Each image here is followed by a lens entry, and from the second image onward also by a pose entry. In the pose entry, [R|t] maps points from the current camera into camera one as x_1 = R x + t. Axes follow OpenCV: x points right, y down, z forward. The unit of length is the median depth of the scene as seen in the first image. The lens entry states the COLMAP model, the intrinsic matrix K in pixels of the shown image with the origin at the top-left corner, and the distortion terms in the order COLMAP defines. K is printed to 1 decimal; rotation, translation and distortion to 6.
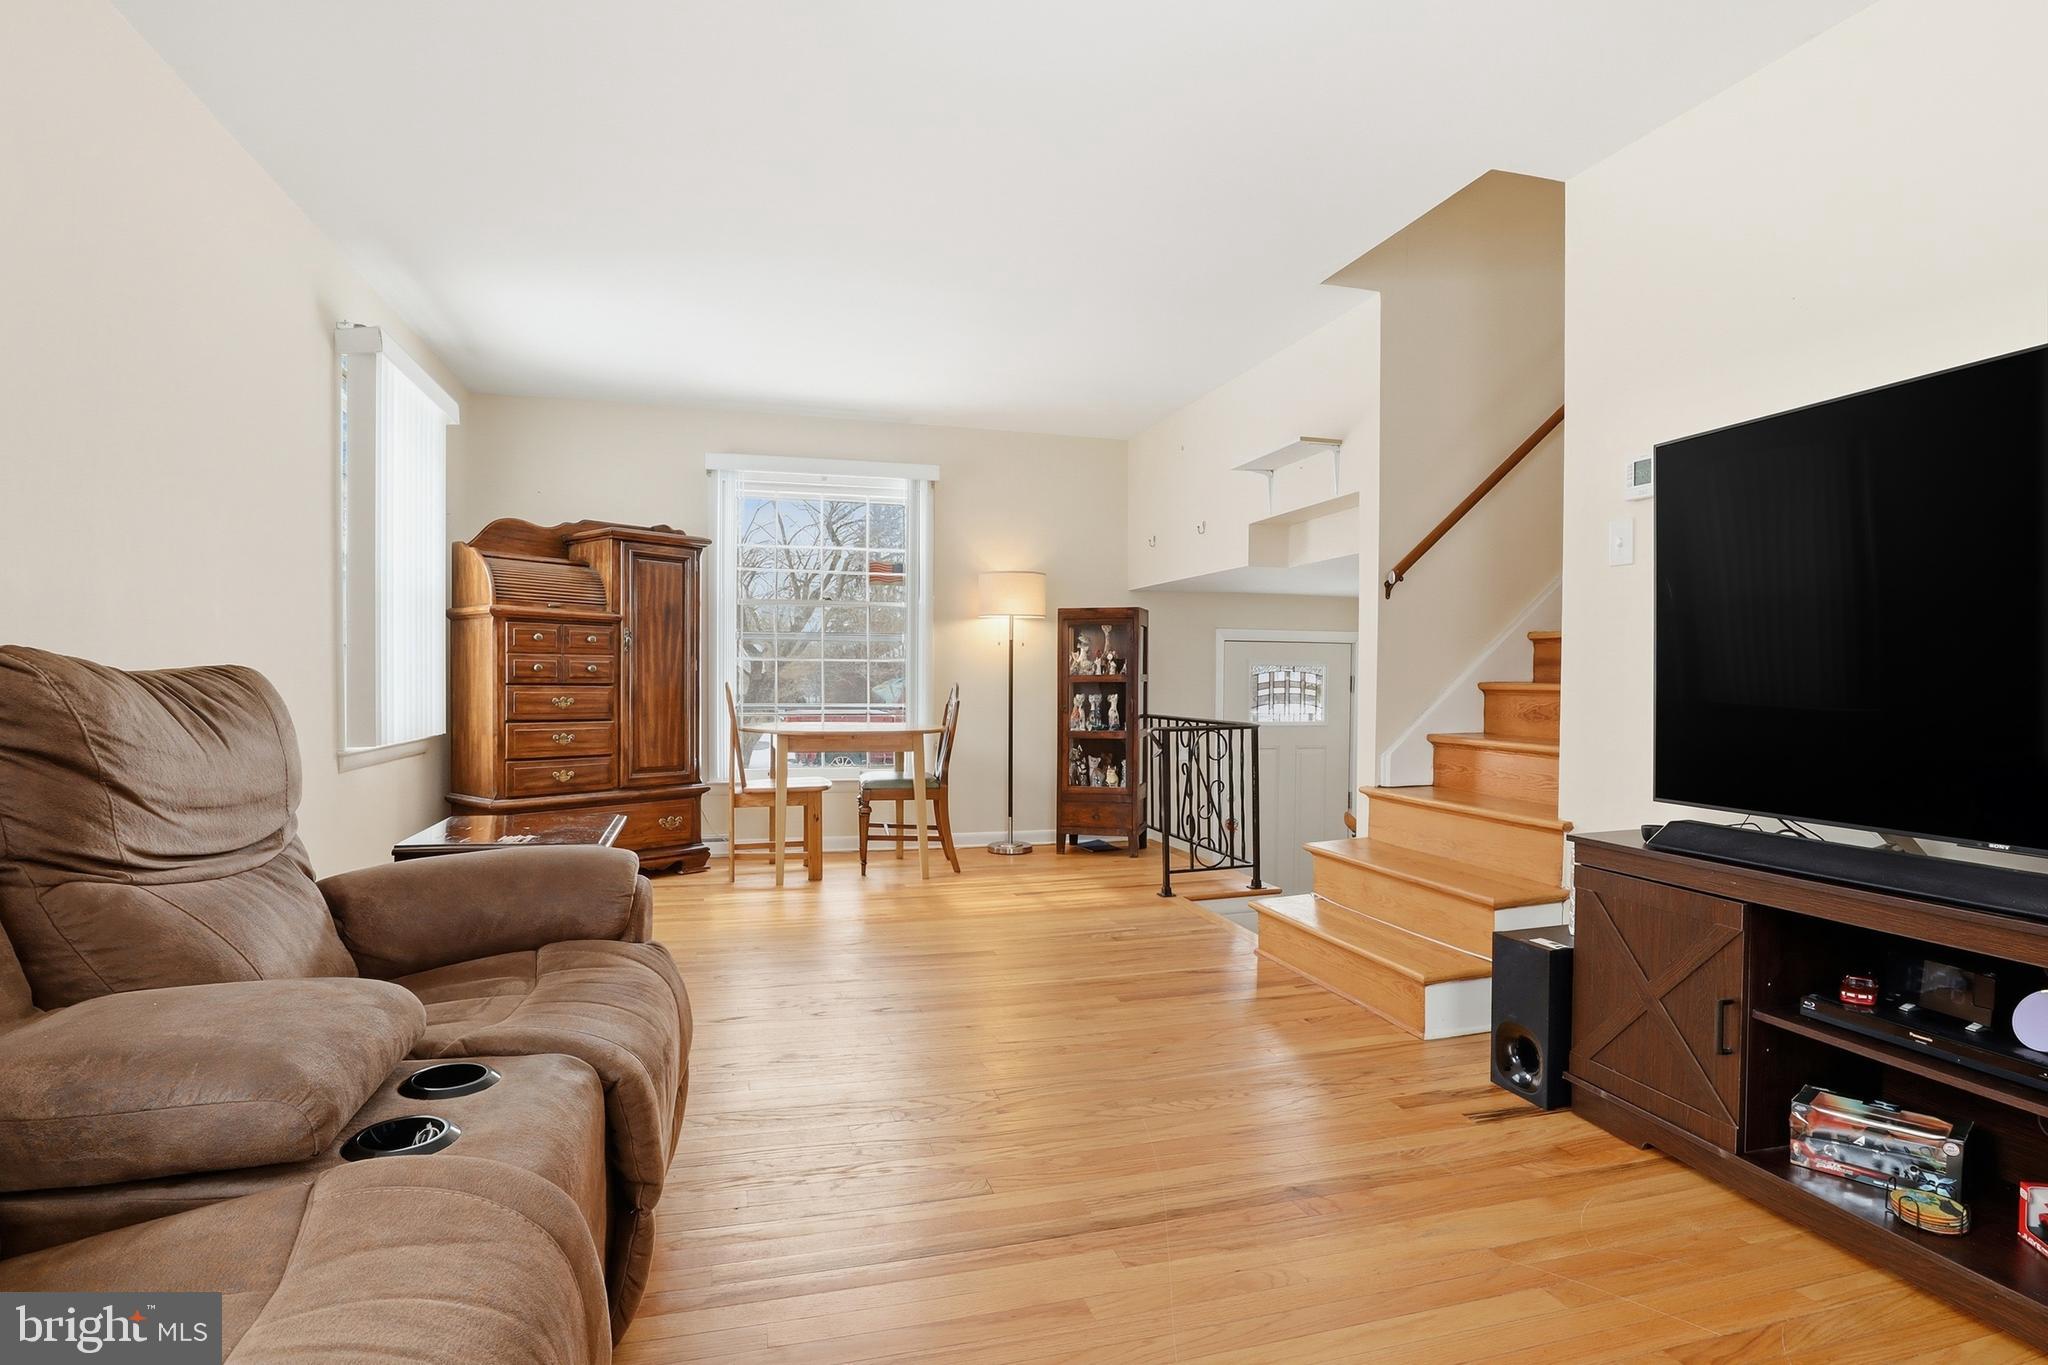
lens RADIAL K [[1055.1, 0, 1027.7], [0, 1055.1, 684.9], [0, 0, 1]] dist [-0.032785, 0.006231]
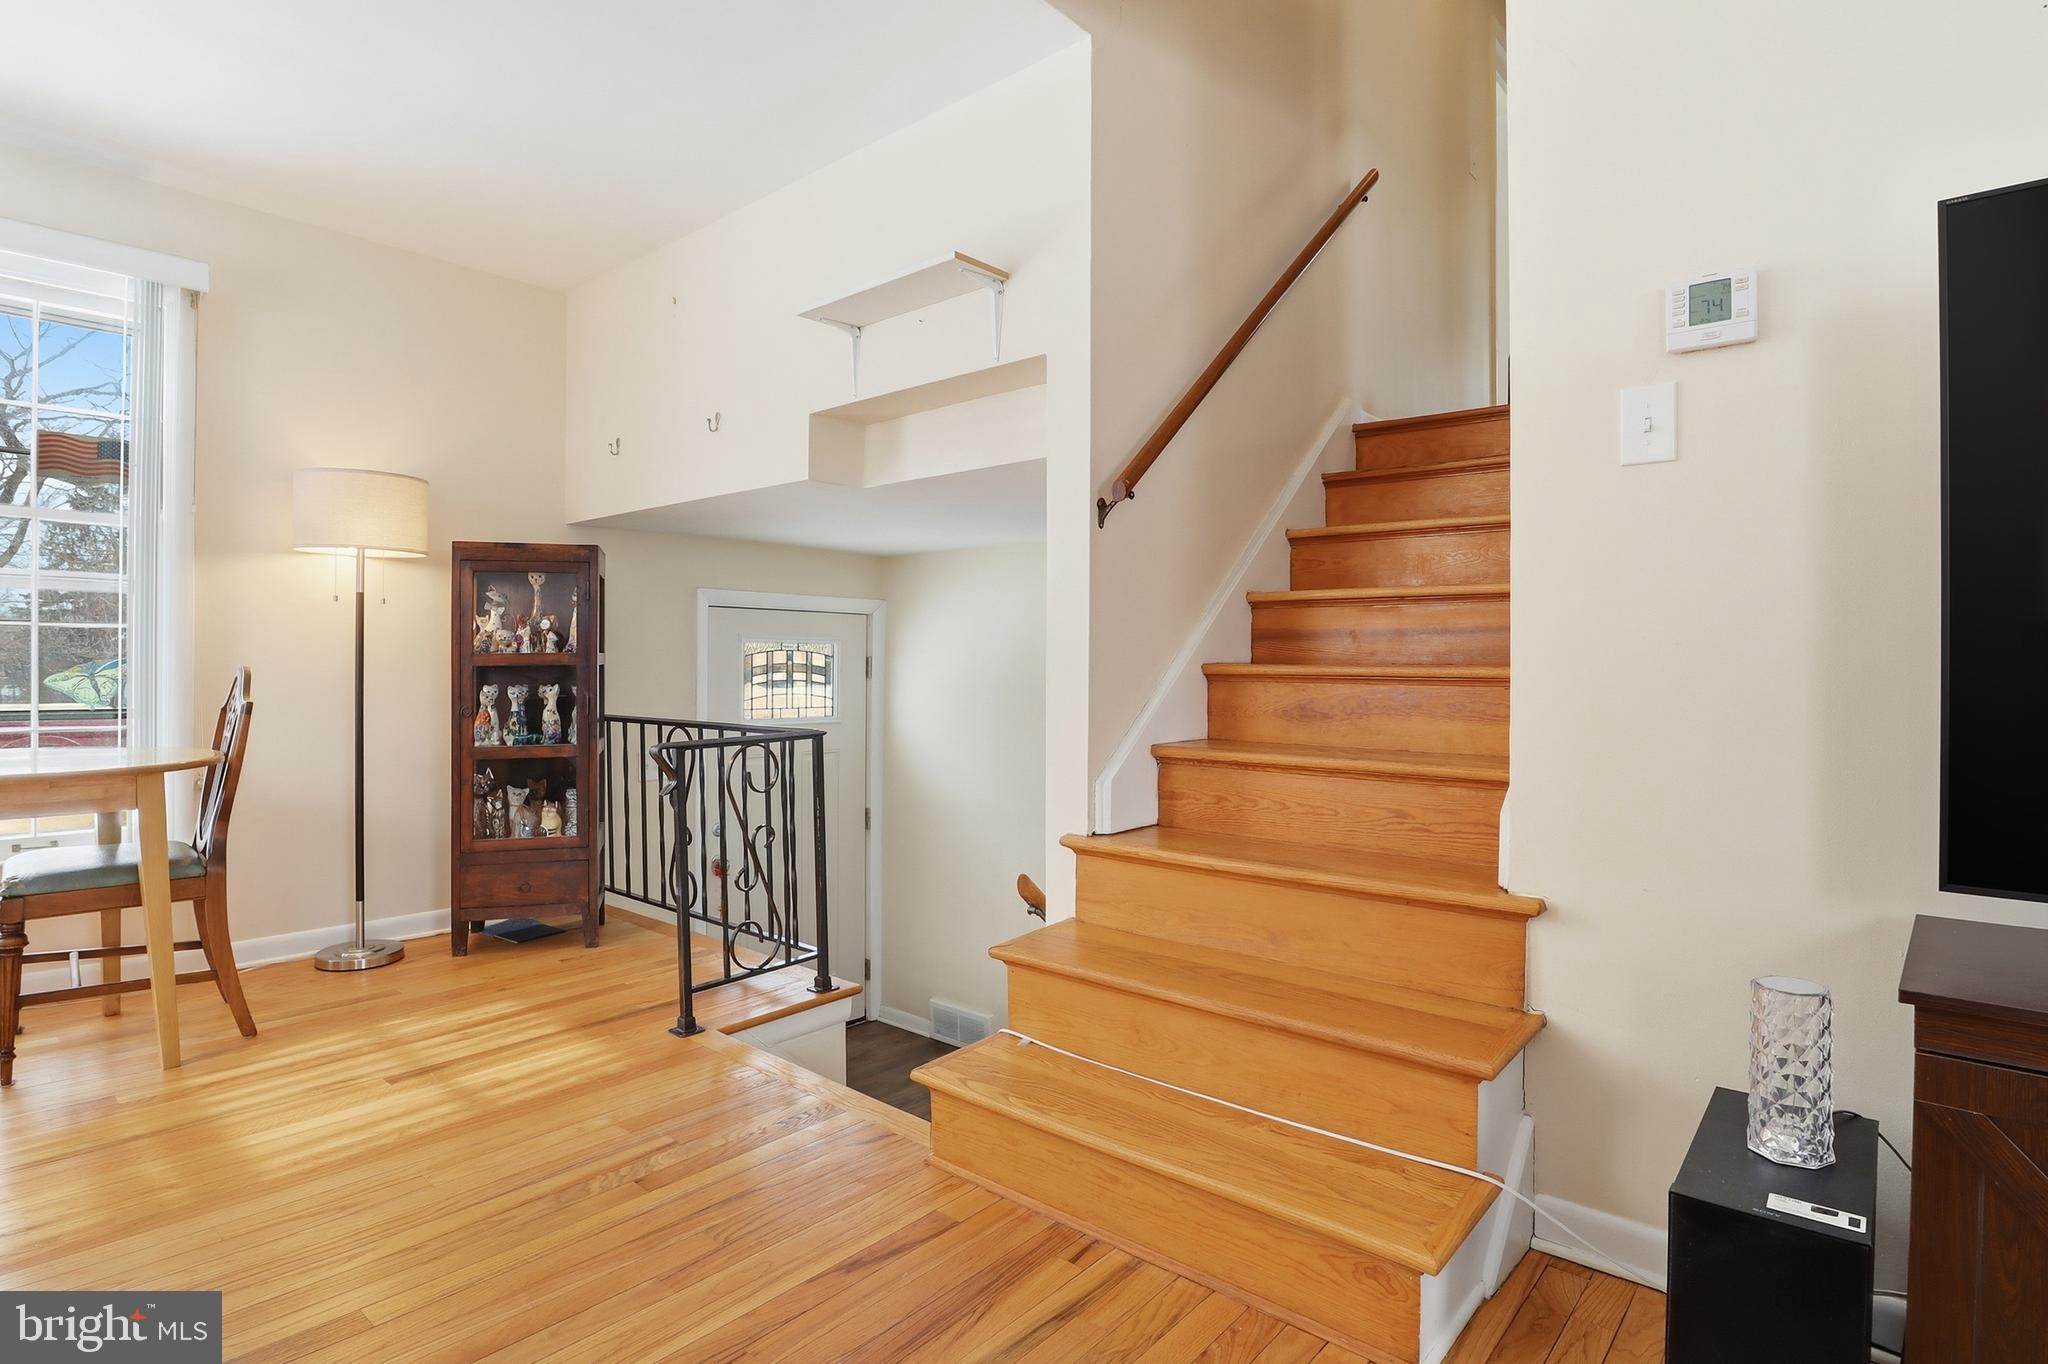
lens RADIAL K [[1055.1, 0, 1007.1], [0, 1055.1, 662.4], [0, 0, 1]] dist [-0.032785, 0.006231]
pose [[0.842495, -0.000980, 0.538703, -0.027286], [0.004015, 0.999982, -0.004461, -0.000514], [-0.538689, 0.005921, 0.842484, 0.371587]]
